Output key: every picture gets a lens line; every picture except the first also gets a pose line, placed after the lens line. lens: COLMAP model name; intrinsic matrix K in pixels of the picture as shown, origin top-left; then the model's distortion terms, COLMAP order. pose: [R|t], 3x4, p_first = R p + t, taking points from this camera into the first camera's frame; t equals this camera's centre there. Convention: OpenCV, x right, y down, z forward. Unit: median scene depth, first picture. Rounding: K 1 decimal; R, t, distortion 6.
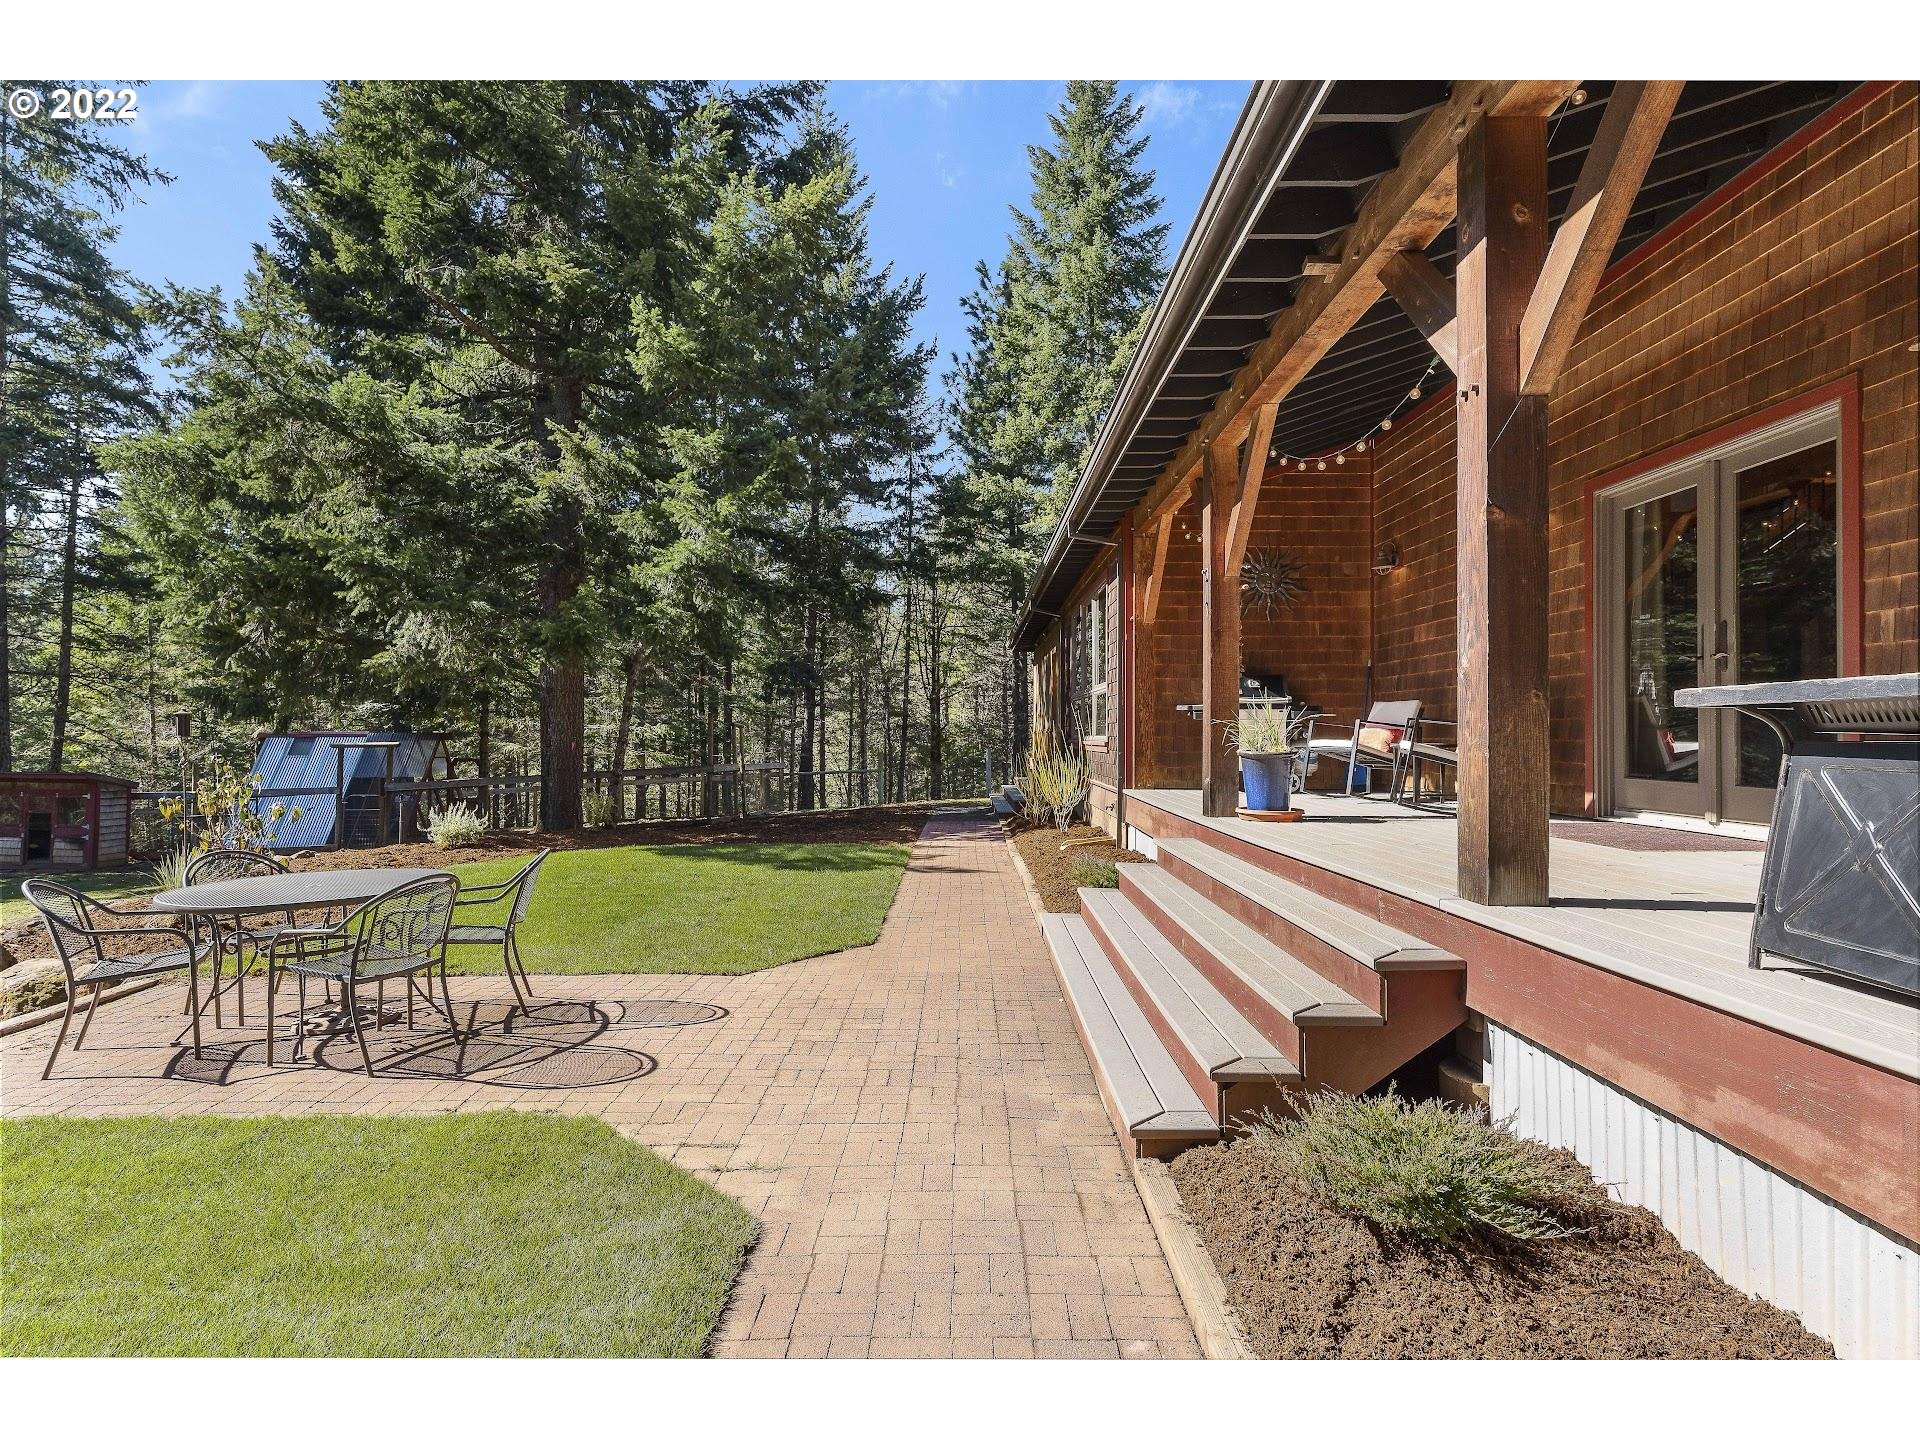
lens RADIAL K [[1002.4, 0, 960.0], [0, 1002.4, 720.0], [0, 0, 1]] dist [-0.004546, -0.000123]
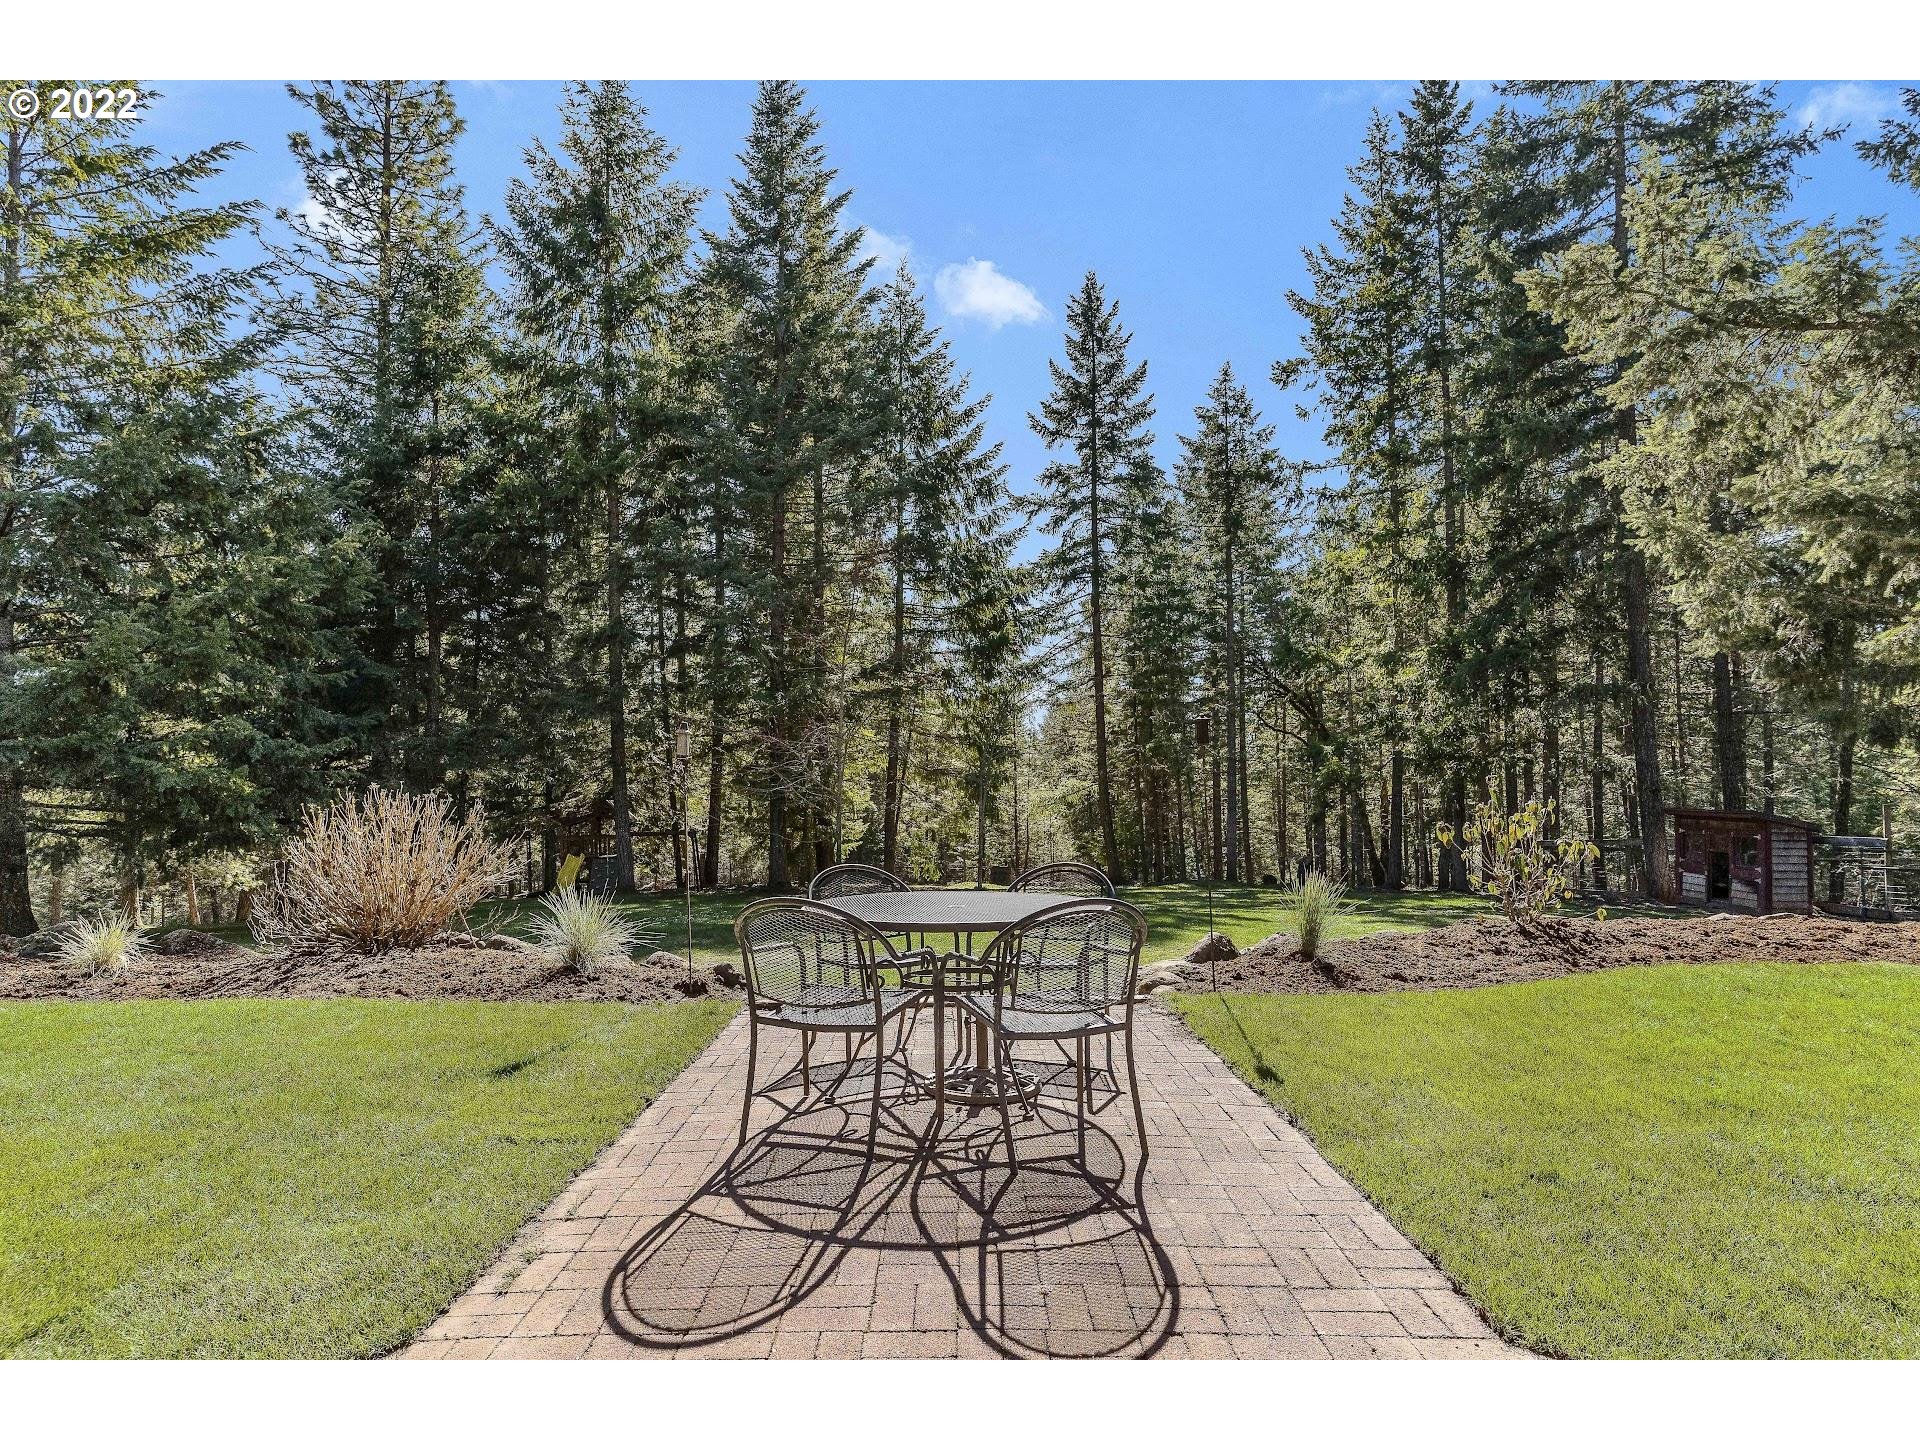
lens RADIAL K [[1002.4, 0, 960.0], [0, 1002.4, 720.0], [0, 0, 1]] dist [-0.004546, -0.000123]
pose [[0.008871, -0.069249, -0.997560, 0.169200], [0.018209, 0.997445, -0.069079, 0.081587], [0.999795, -0.017552, 0.010109, 1.035843]]
